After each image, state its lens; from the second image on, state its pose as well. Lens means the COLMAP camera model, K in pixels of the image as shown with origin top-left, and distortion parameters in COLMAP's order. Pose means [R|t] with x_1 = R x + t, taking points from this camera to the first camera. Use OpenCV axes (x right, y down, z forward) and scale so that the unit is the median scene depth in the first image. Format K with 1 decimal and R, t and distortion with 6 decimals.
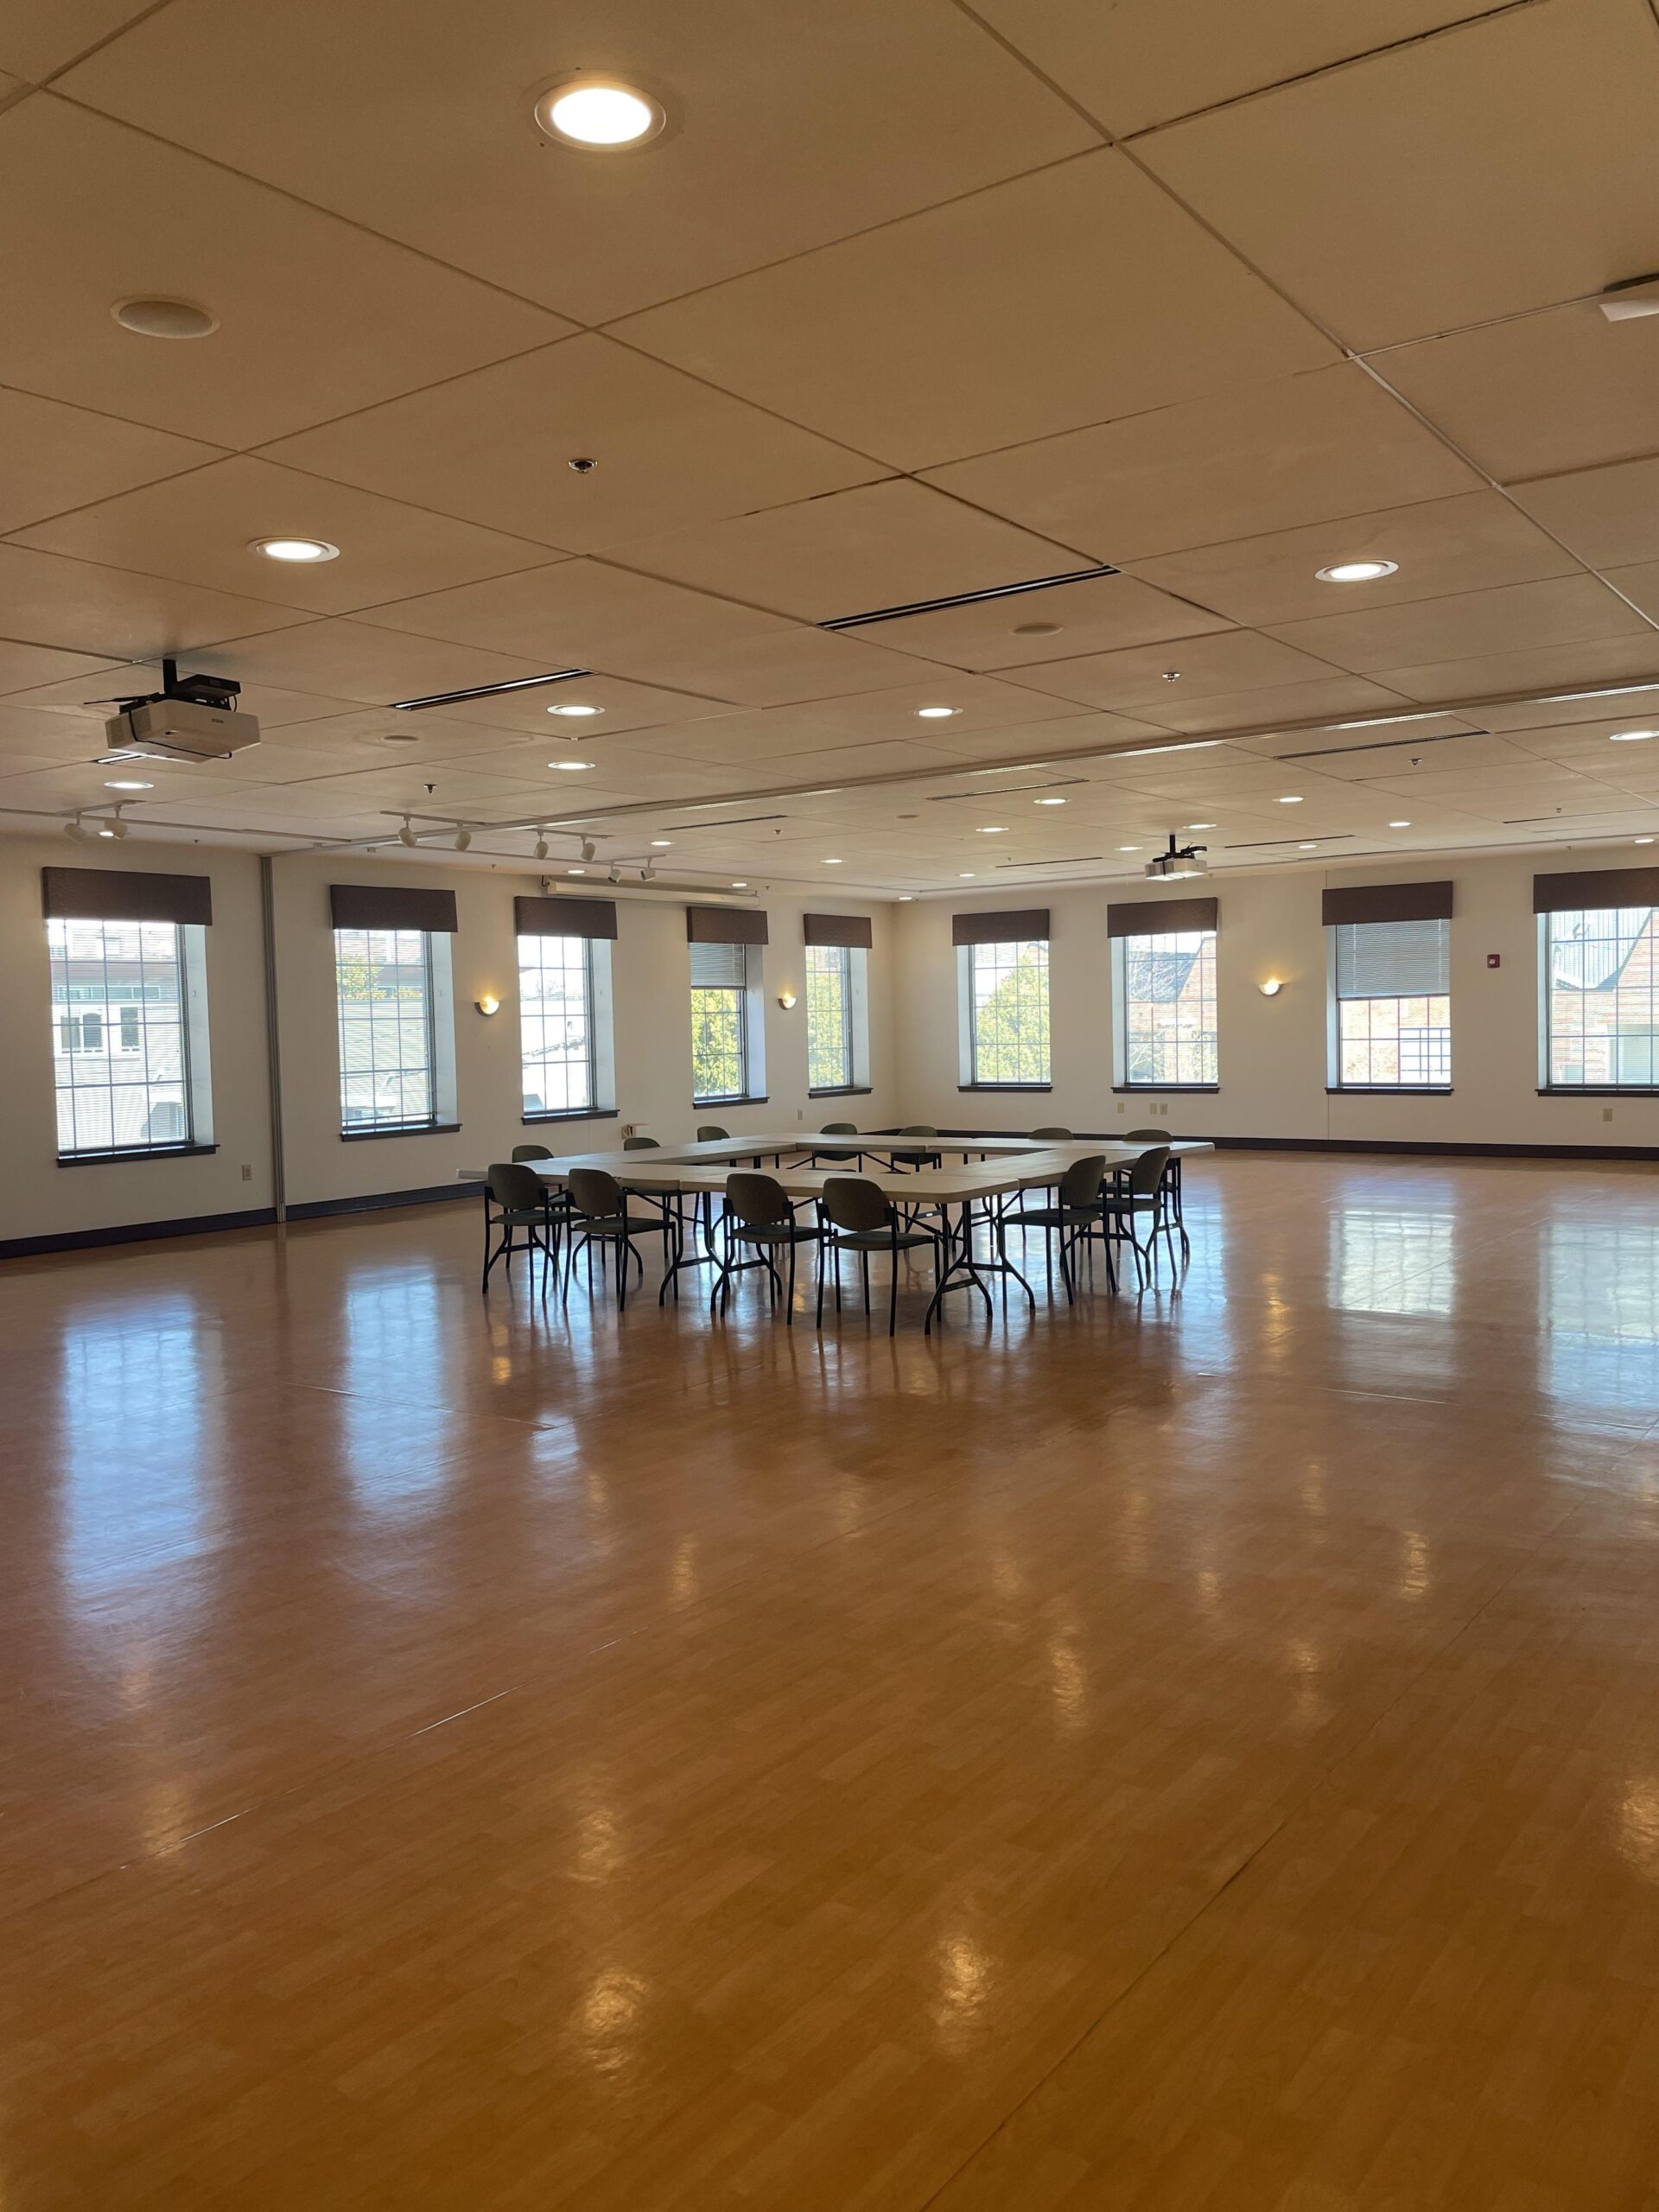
lens RADIAL K [[1667.1, 0, 842.6], [0, 1667.1, 1089.2], [0, 0, 1]] dist [0.044110, -0.007230]
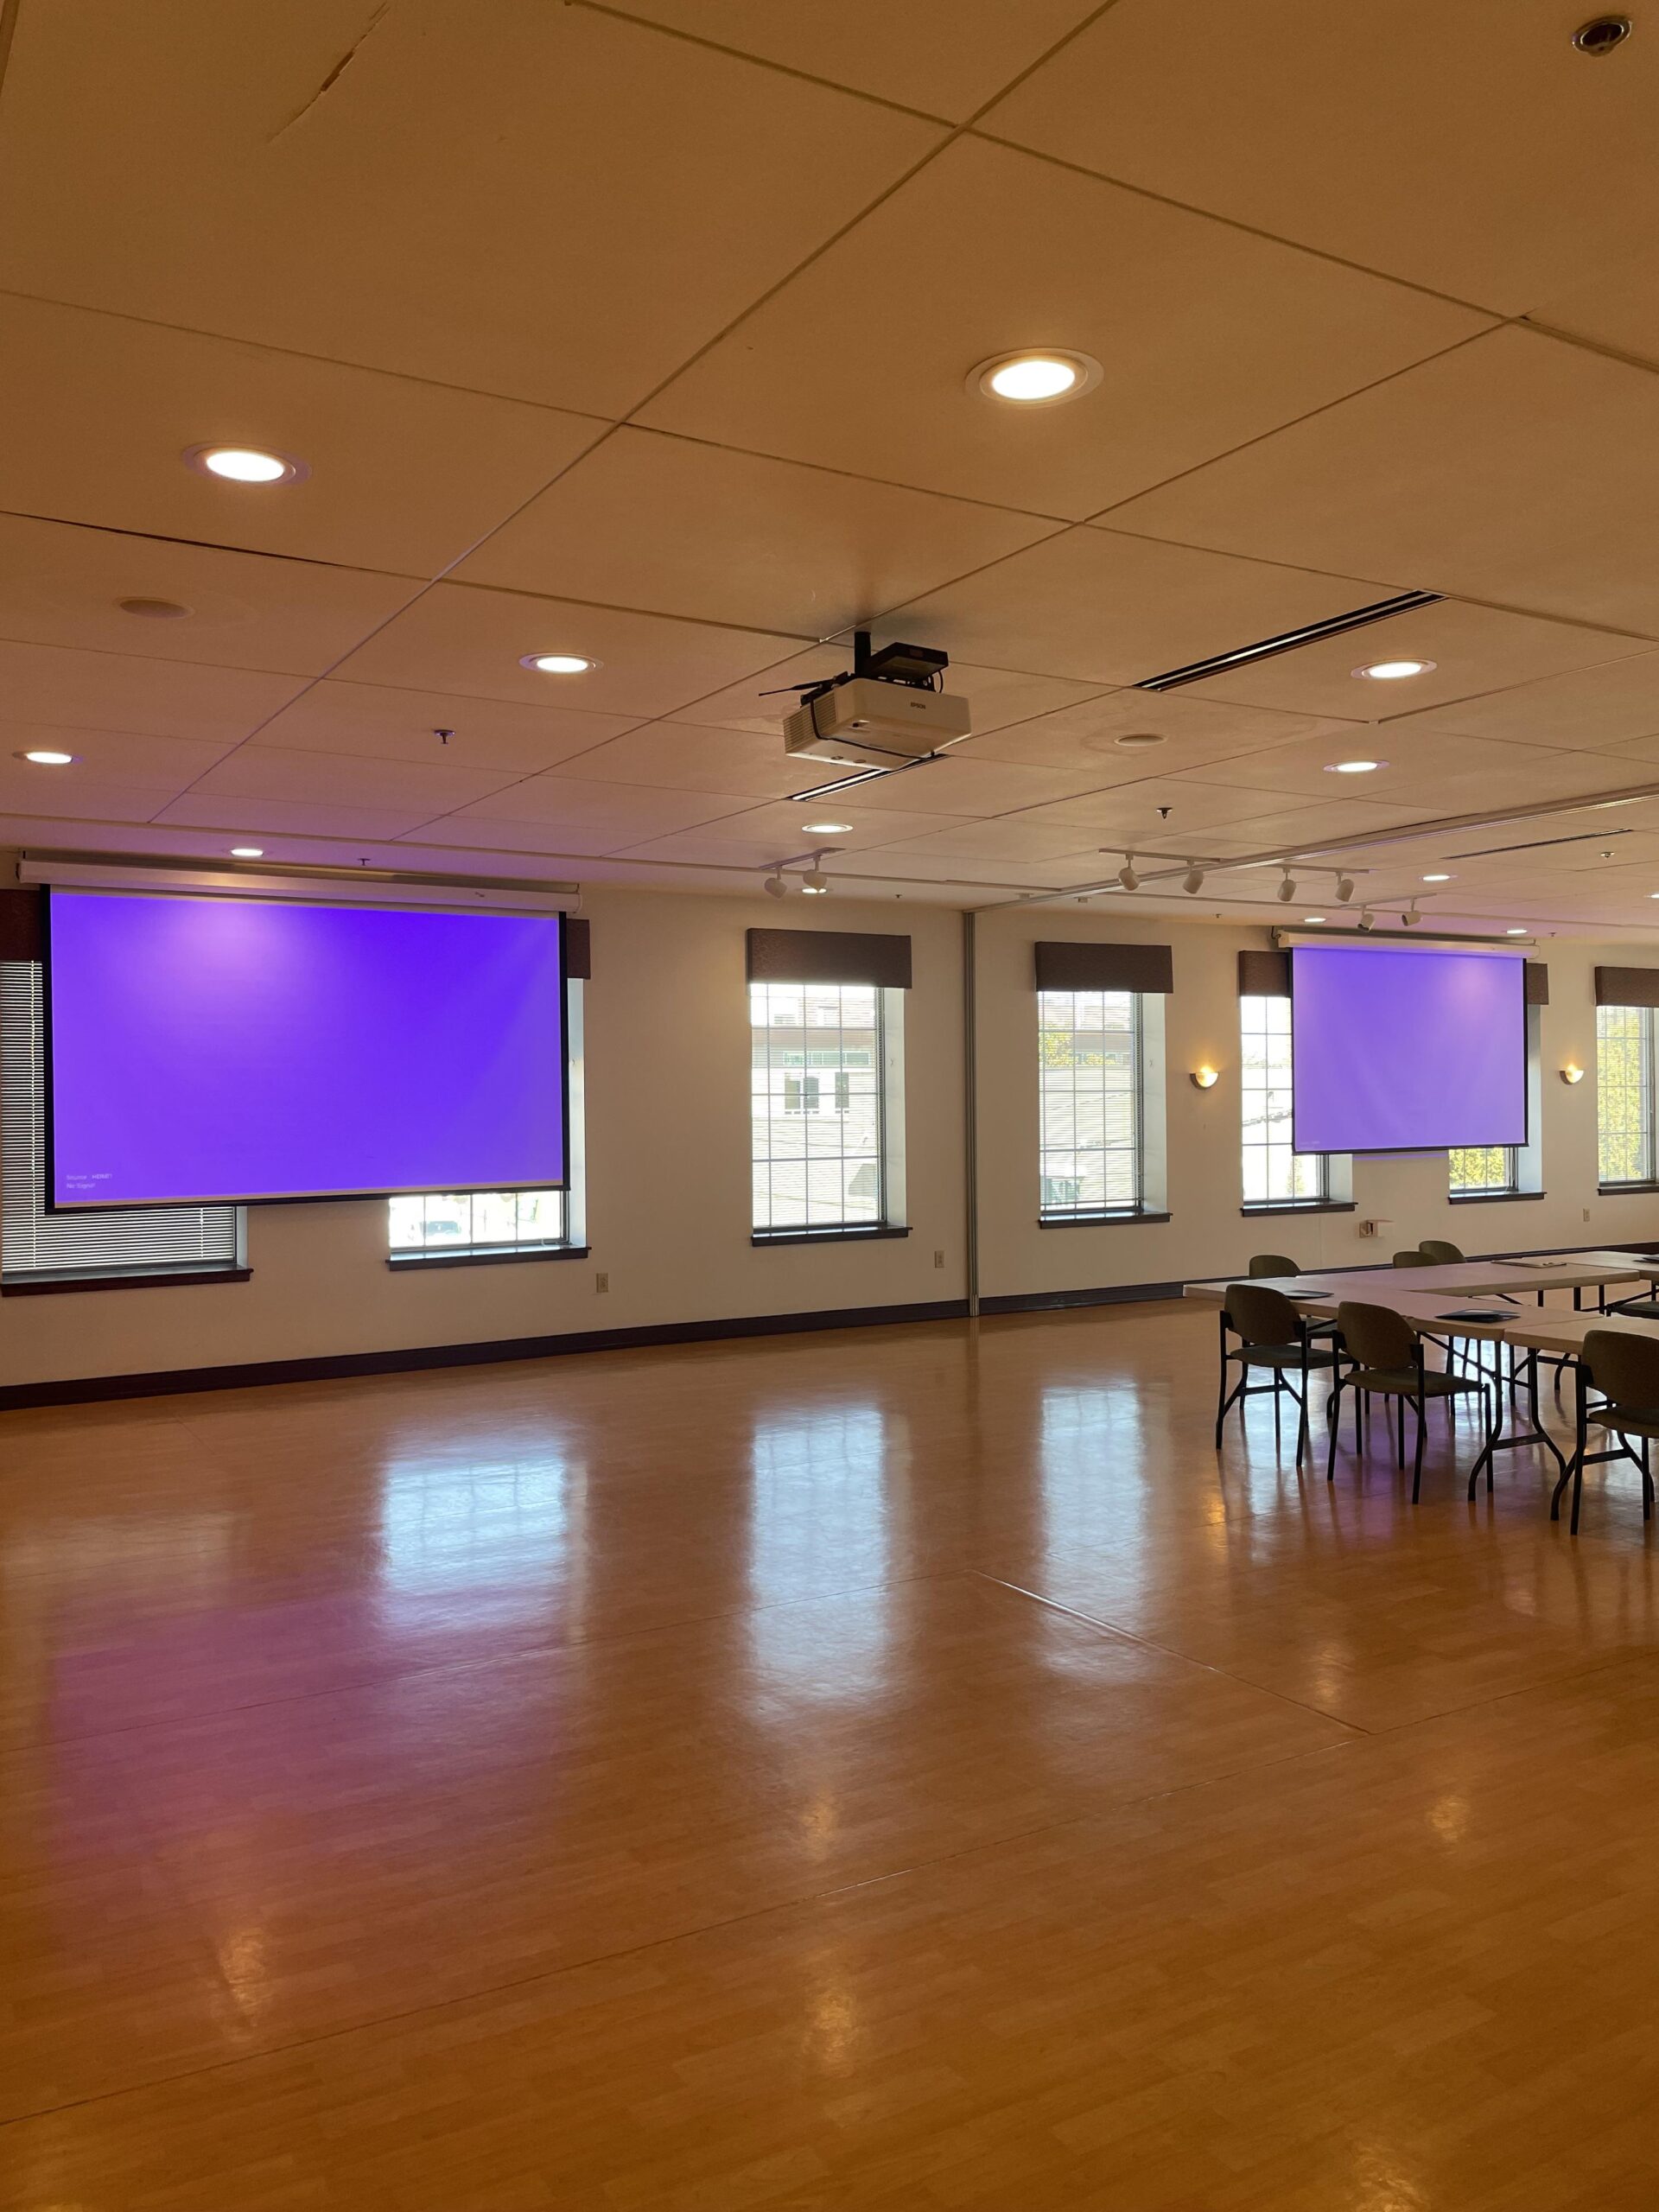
lens RADIAL K [[1667.1, 0, 836.6], [0, 1667.1, 1108.1], [0, 0, 1]] dist [0.044110, -0.007230]
pose [[0.918434, 0.018571, -0.395138, -0.053535], [-0.029603, 0.999323, -0.021841, -0.011270], [0.394465, 0.031757, 0.918362, 0.152791]]
